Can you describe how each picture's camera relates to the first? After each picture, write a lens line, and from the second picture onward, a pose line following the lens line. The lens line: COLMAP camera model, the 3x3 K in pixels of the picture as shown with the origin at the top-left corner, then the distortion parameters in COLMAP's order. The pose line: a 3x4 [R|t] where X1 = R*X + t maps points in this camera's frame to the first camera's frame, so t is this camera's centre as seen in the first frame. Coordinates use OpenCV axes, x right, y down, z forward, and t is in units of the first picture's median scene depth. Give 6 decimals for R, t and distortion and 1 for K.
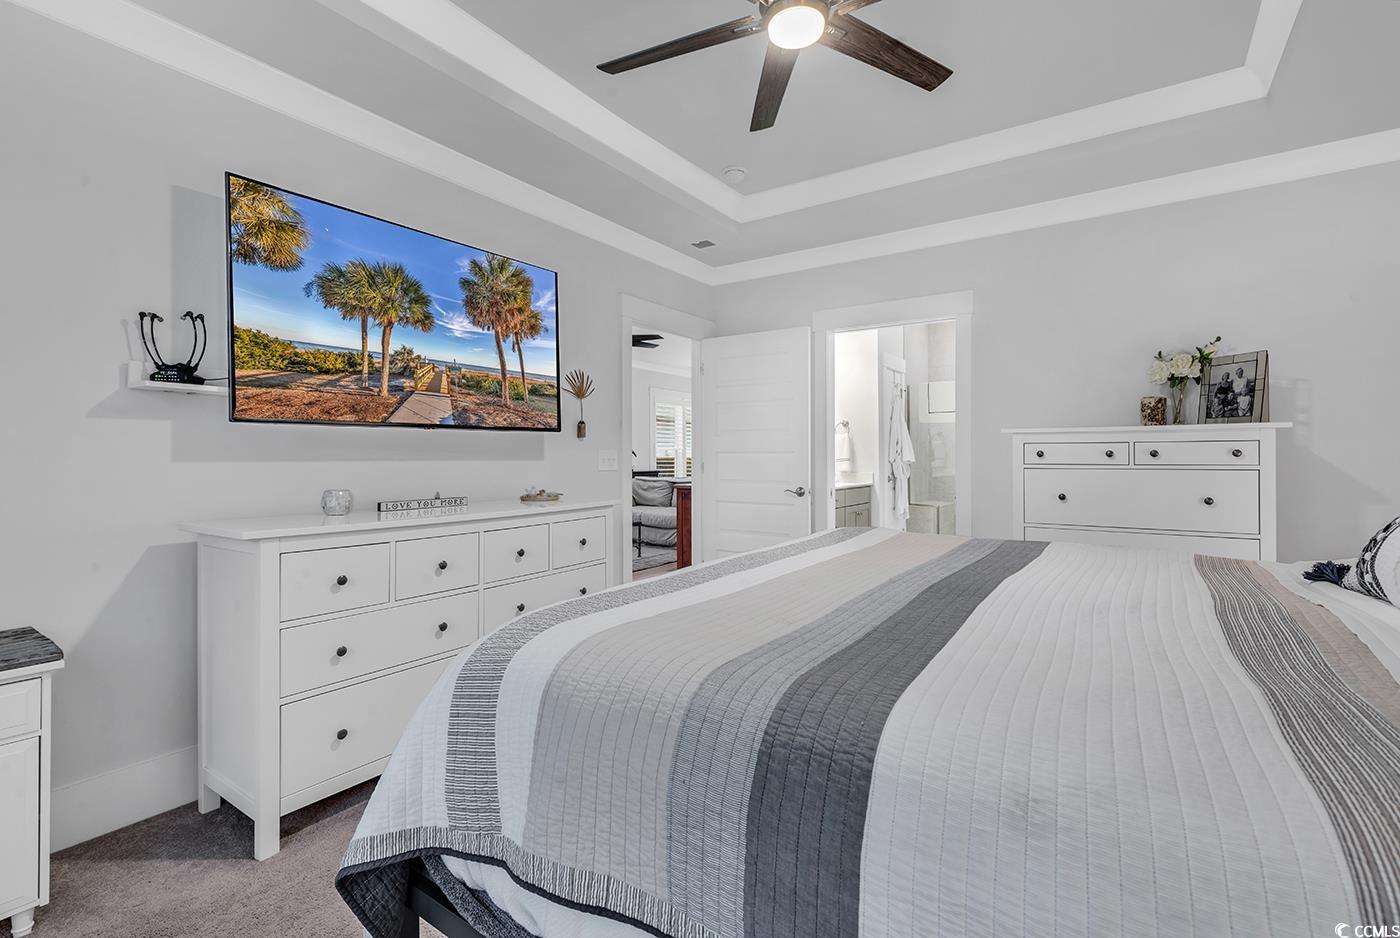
lens RADIAL K [[628.1, 0, 711.3], [0, 628.1, 476.0], [0, 0, 1]] dist [0.002922, 0.001273]
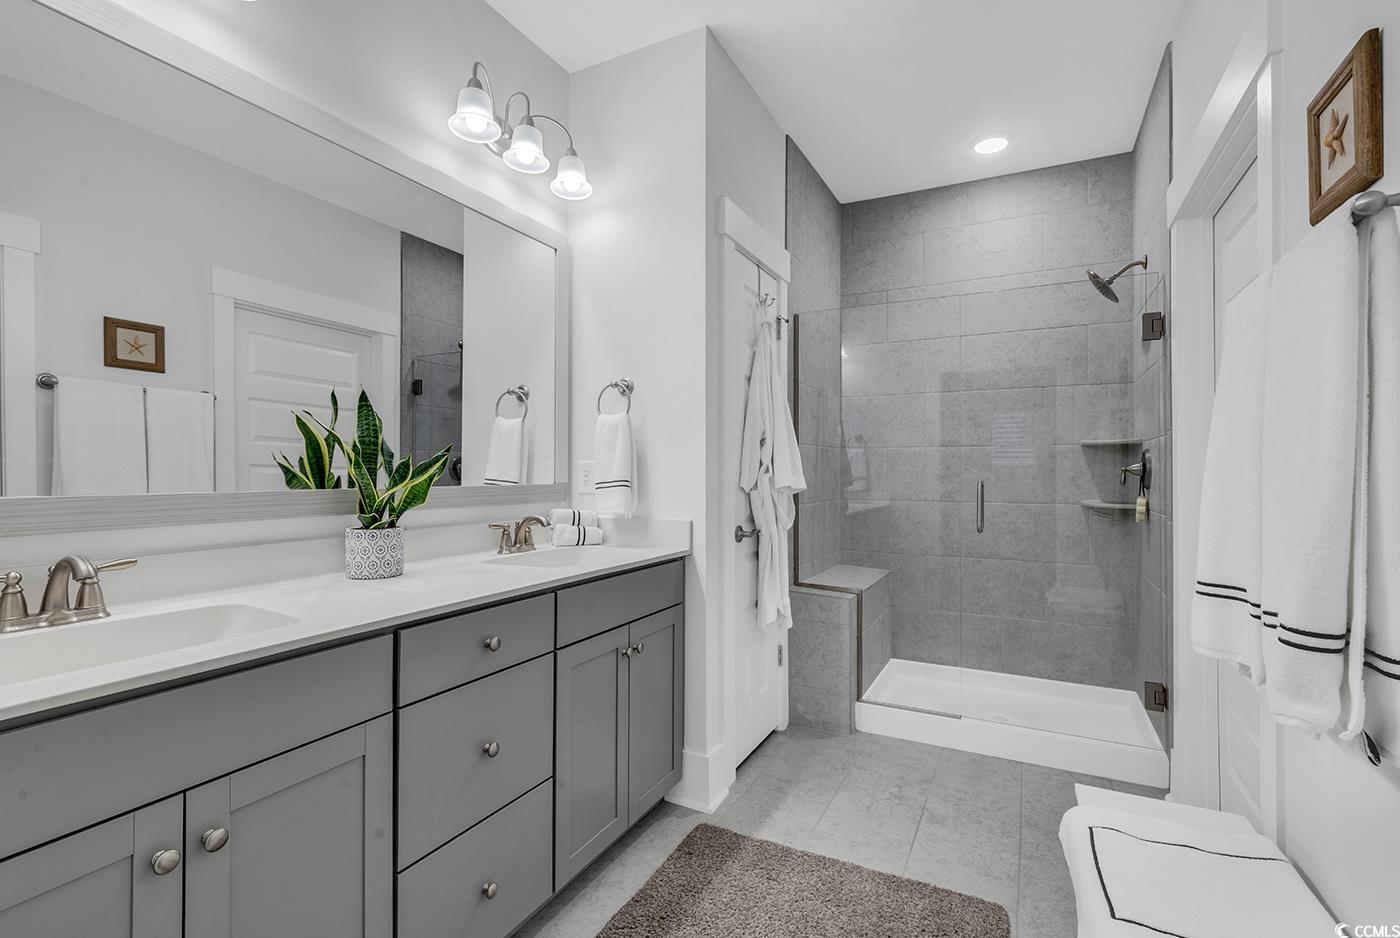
lens RADIAL K [[628.1, 0, 707.5], [0, 628.1, 466.0], [0, 0, 1]] dist [0.002922, 0.001273]
pose [[0.993306, 0.008491, 0.115202, 0.215982], [-0.004168, 0.999280, -0.037720, -0.022180], [-0.115440, 0.036988, 0.992626, 0.608163]]
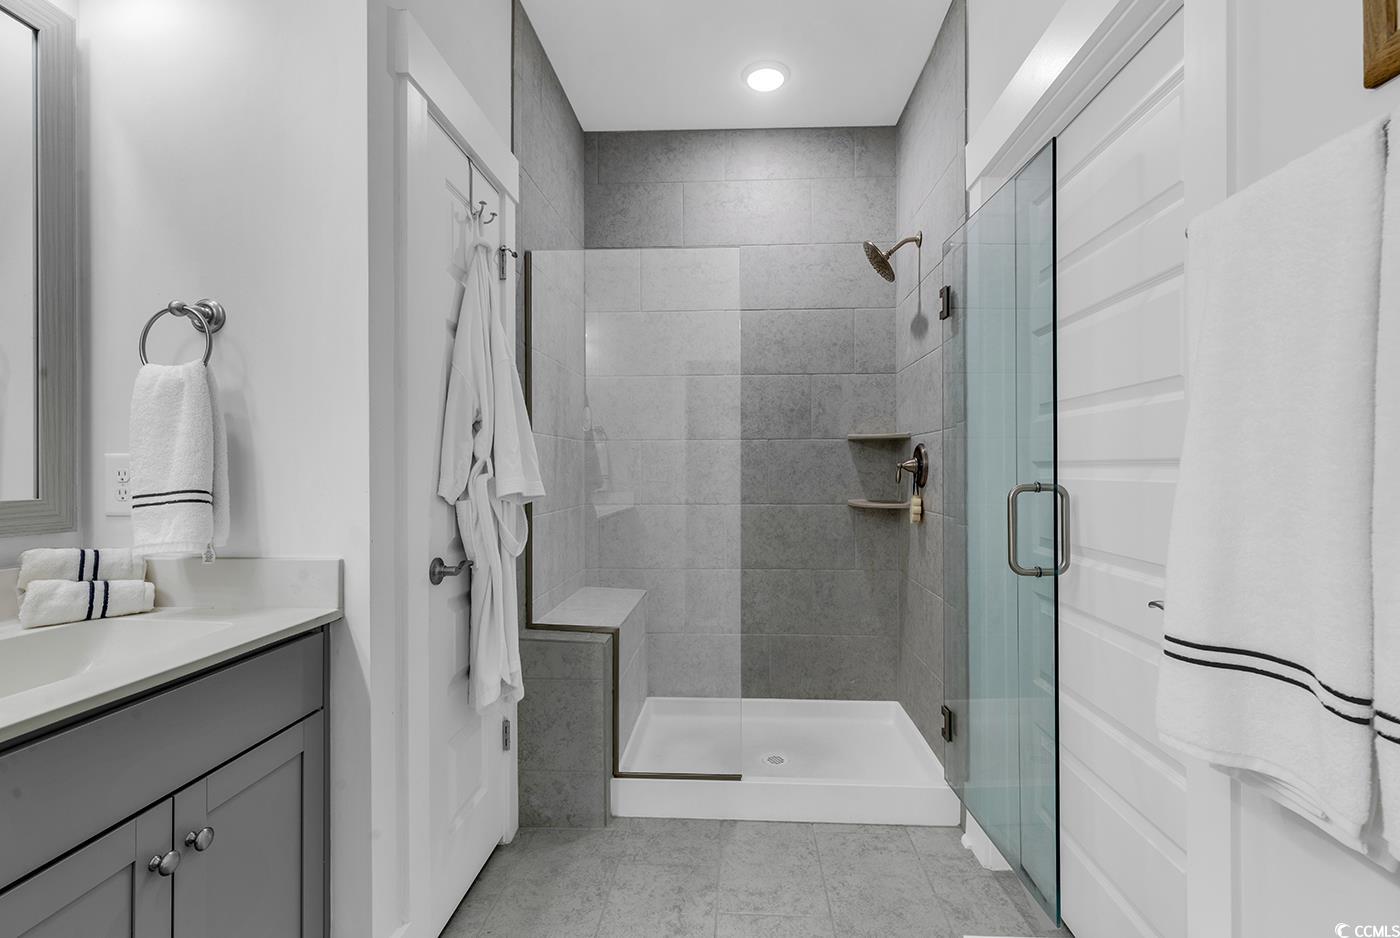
lens RADIAL K [[628.1, 0, 701.1], [0, 628.1, 464.6], [0, 0, 1]] dist [0.002922, 0.001273]
pose [[0.862222, 0.005336, 0.506502, 0.244836], [0.013619, 0.999339, -0.033713, -0.026505], [-0.506347, 0.035967, 0.861579, 0.728298]]
